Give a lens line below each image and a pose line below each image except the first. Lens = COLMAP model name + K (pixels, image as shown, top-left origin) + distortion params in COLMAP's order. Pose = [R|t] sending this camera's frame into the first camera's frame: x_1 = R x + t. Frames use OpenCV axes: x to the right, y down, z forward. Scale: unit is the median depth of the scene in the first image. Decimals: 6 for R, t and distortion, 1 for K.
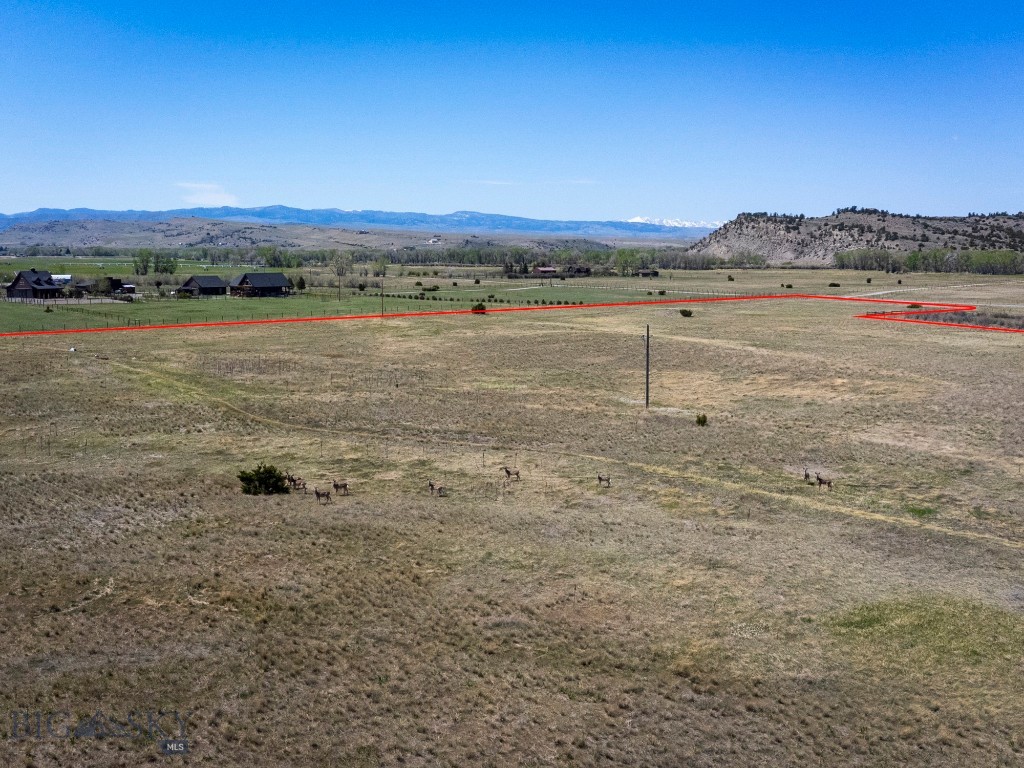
lens RADIAL K [[1067.2, 0, 512.0], [0, 1067.2, 384.0], [0, 0, 1]] dist [0.121901, -0.370265]
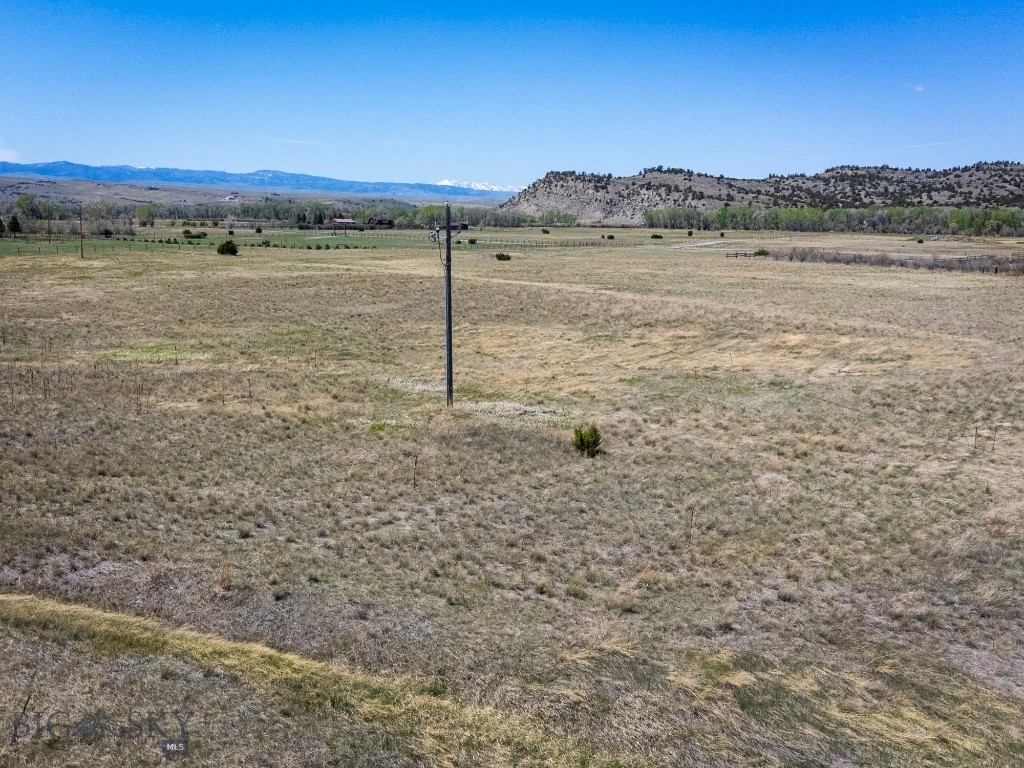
lens RADIAL K [[1067.2, 0, 512.0], [0, 1067.2, 384.0], [0, 0, 1]] dist [0.121901, -0.370265]
pose [[0.984483, -0.019411, 0.174405, 0.006245], [0.013506, 0.999297, 0.034978, -0.000035], [-0.174961, -0.032080, 0.984053, 0.046888]]
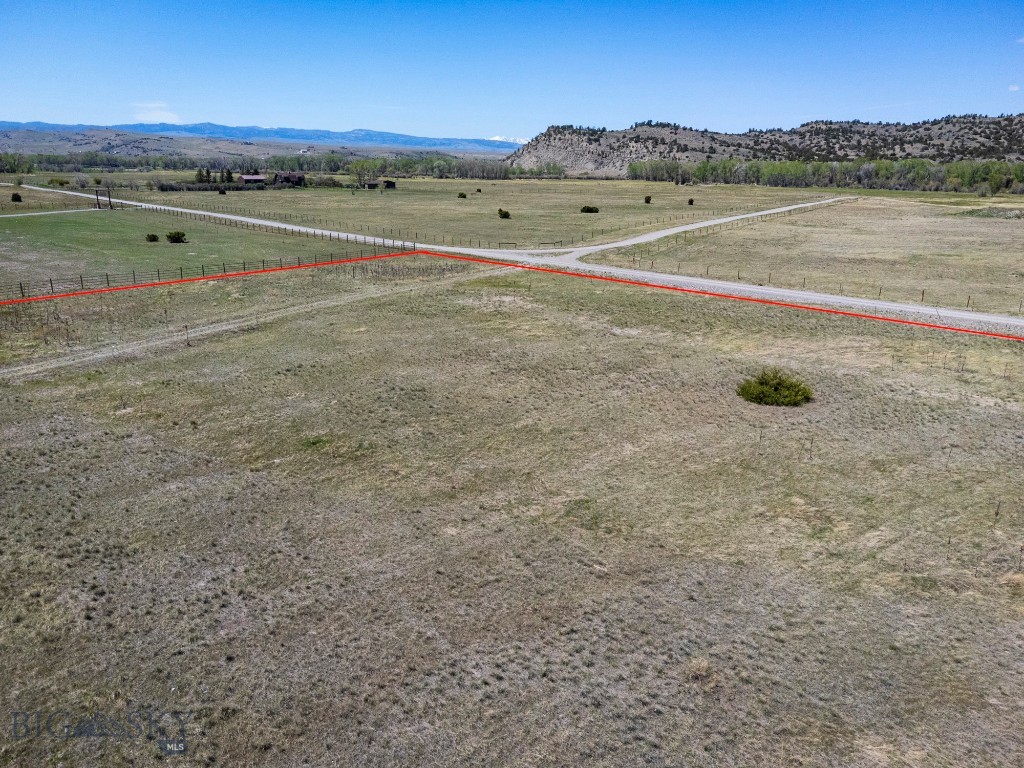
lens RADIAL K [[797.5, 0, 515.8], [0, 797.5, 385.4], [0, 0, 1]] dist [-0.000444, 0.031470]
pose [[0.990514, -0.028705, 0.134380, 0.076795], [0.008504, 0.988868, 0.148552, -0.023972], [-0.137149, -0.146000, 0.979732, 0.216162]]
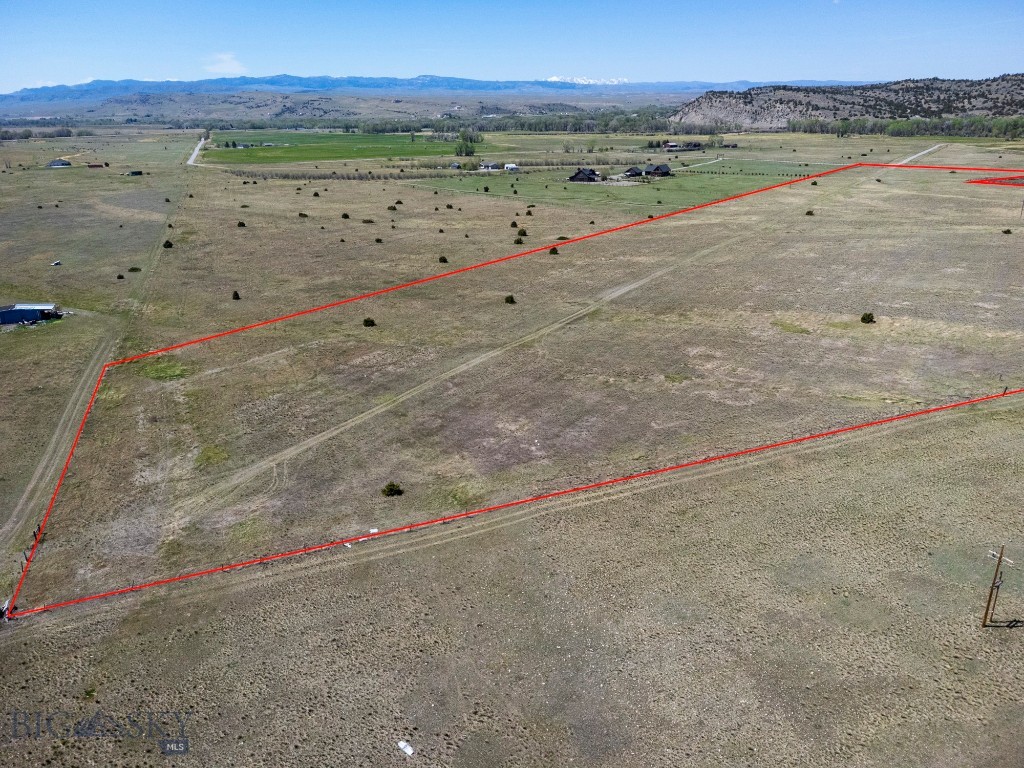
lens RADIAL K [[761.9, 0, 510.7], [0, 761.9, 384.3], [0, 0, 1]] dist [0.003627, 0.024272]
pose [[0.997713, -0.044960, 0.050465, -0.177907], [0.032440, 0.973582, 0.226020, -0.007672], [-0.059294, -0.223866, 0.972815, -0.174464]]
